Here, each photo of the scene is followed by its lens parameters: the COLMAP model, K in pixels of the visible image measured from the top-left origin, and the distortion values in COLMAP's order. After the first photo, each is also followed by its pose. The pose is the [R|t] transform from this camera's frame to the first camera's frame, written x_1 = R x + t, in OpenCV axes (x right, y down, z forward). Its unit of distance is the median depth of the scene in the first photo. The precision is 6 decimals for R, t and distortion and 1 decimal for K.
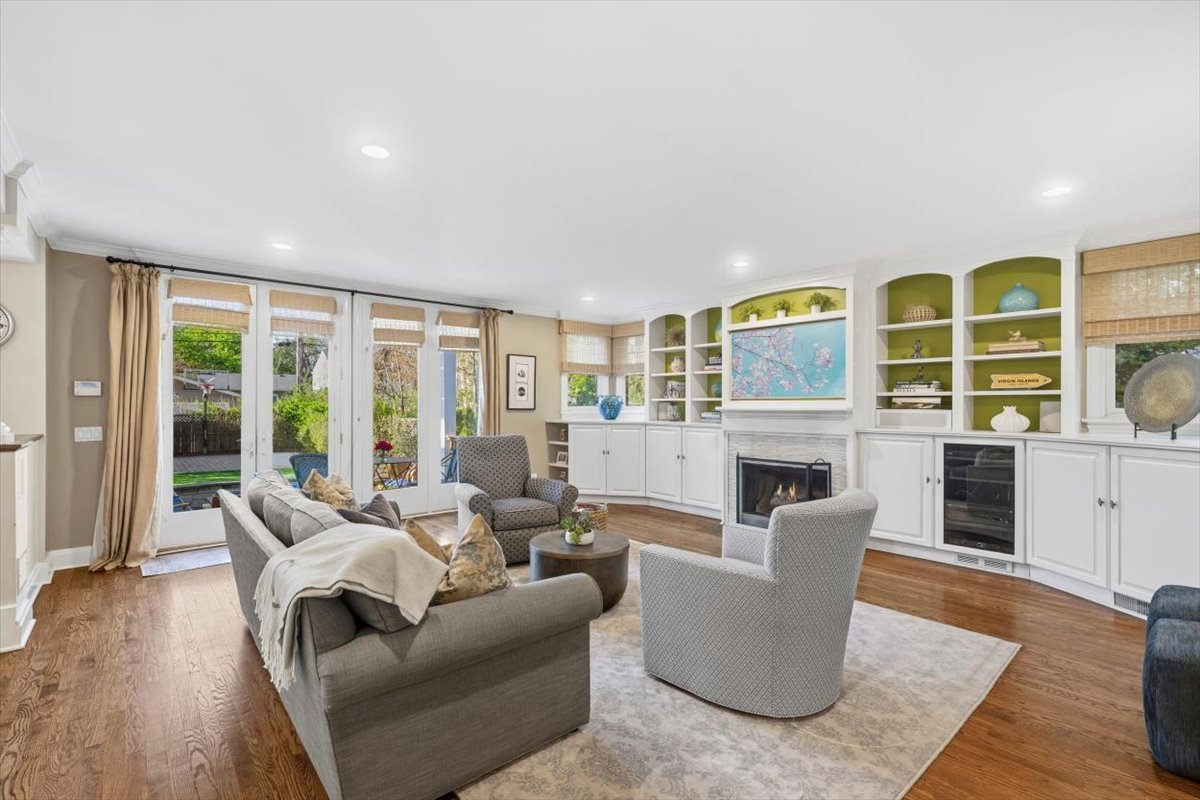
lens RADIAL K [[536.7, 0, 596.6], [0, 536.7, 401.1], [0, 0, 1]] dist [0.002659, 0.000361]
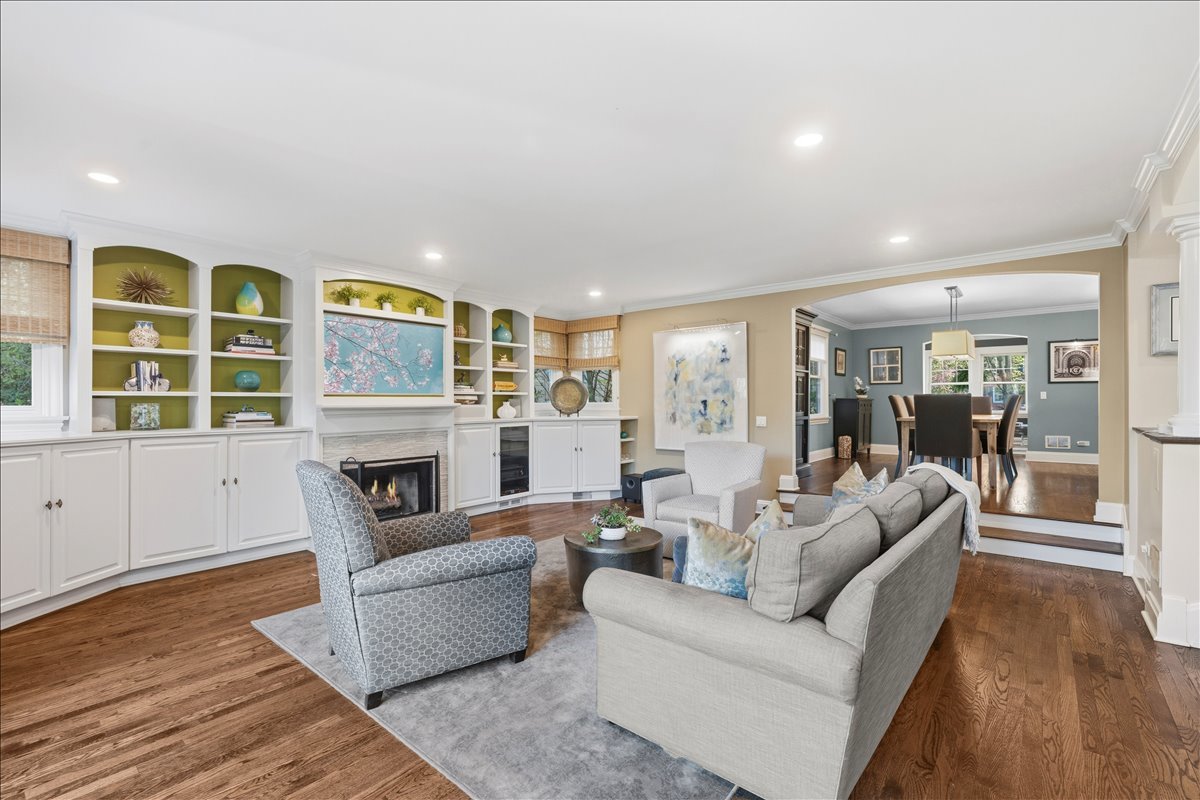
lens RADIAL K [[536.7, 0, 603.1], [0, 536.7, 402.0], [0, 0, 1]] dist [0.002659, 0.000361]
pose [[-0.158505, -0.002331, 0.987355, -0.694930], [-0.001970, 0.999996, 0.002044, 0.005397], [-0.987356, -0.001621, -0.158509, 0.804817]]
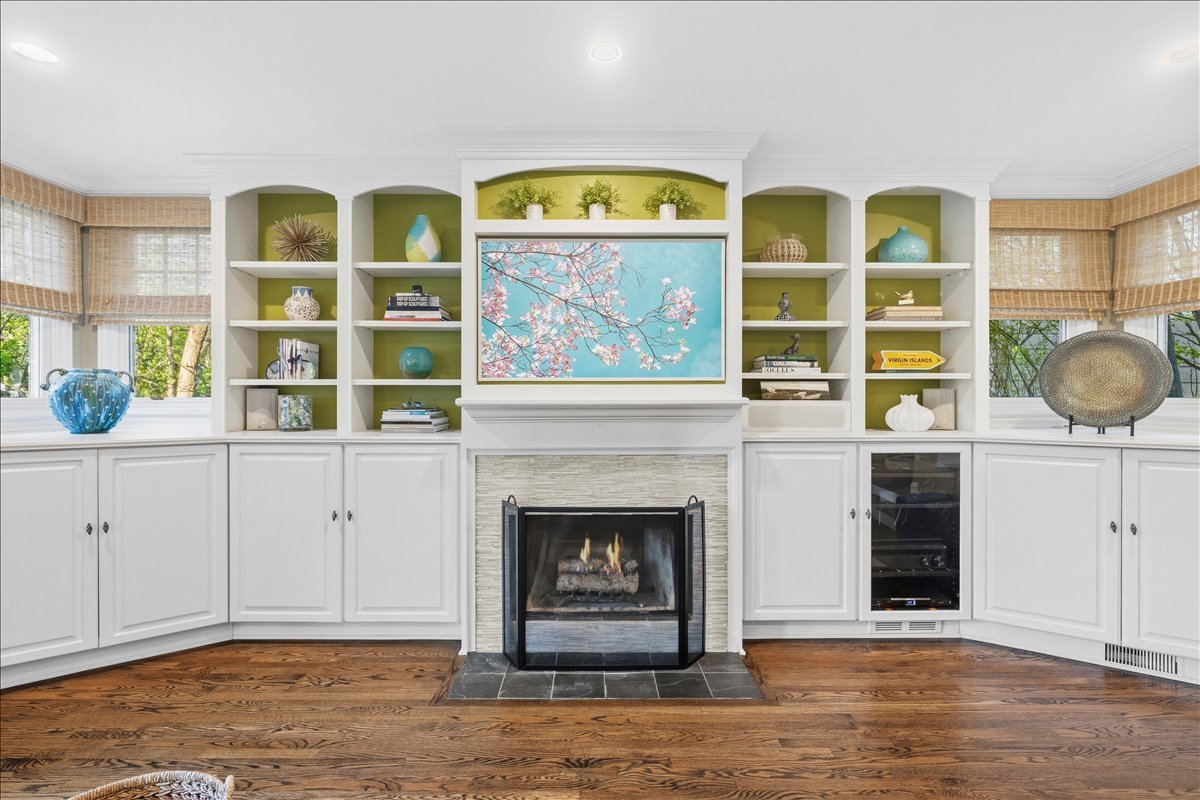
lens RADIAL K [[566.2, 0, 597.4], [0, 566.2, 398.4], [0, 0, 1]] dist [0.001962, -0.001596]
pose [[0.658885, -0.006559, 0.752216, -0.058959], [-0.003154, 0.999929, 0.011481, 0.005832], [-0.752237, -0.009937, 0.658817, 0.677223]]
